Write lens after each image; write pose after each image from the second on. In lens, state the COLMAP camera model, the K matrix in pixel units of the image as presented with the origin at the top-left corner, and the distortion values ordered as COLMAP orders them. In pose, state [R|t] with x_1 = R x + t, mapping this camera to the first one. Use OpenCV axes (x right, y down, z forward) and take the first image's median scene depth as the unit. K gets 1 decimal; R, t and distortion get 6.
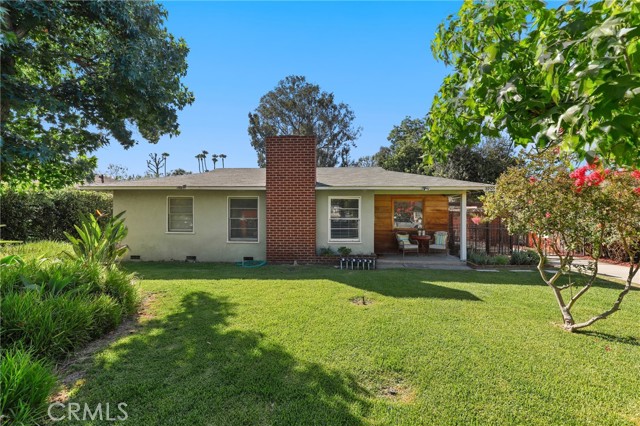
lens RADIAL K [[293.6, 0, 325.2], [0, 293.6, 208.6], [0, 0, 1]] dist [0.005444, -0.002854]
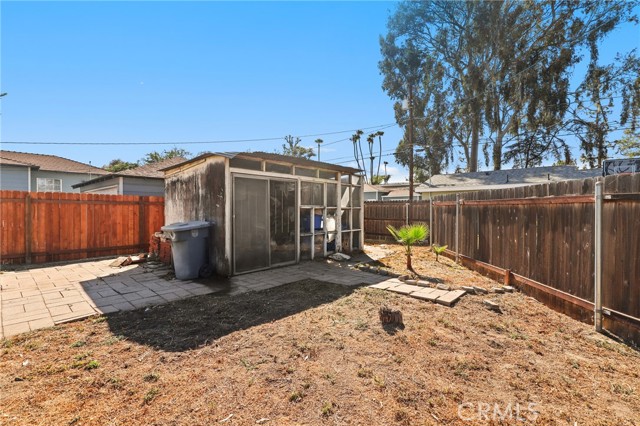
lens RADIAL K [[293.6, 0, 313.5], [0, 293.6, 212.1], [0, 0, 1]] dist [0.005444, -0.002854]
pose [[0.784072, -0.002953, -0.620662, 0.088129], [0.024688, 0.999346, 0.026434, 0.136310], [0.620178, -0.036049, 0.783632, 3.063731]]
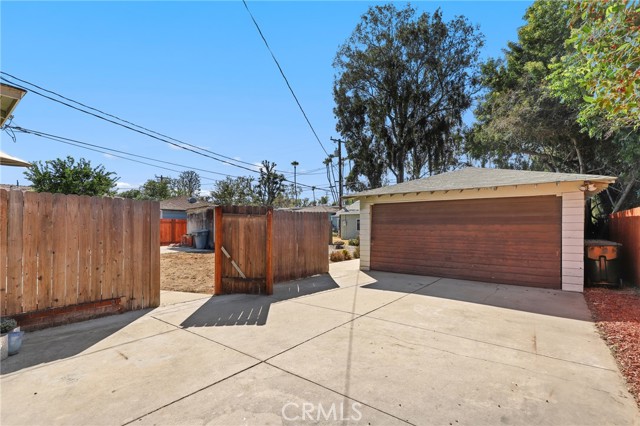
lens RADIAL K [[293.6, 0, 313.8], [0, 293.6, 231.7], [0, 0, 1]] dist [0.005444, -0.002854]
pose [[0.815716, 0.005388, -0.578427, 1.057184], [0.021779, 0.998962, 0.040018, 0.122277], [0.578042, -0.045241, 0.814752, 2.352504]]
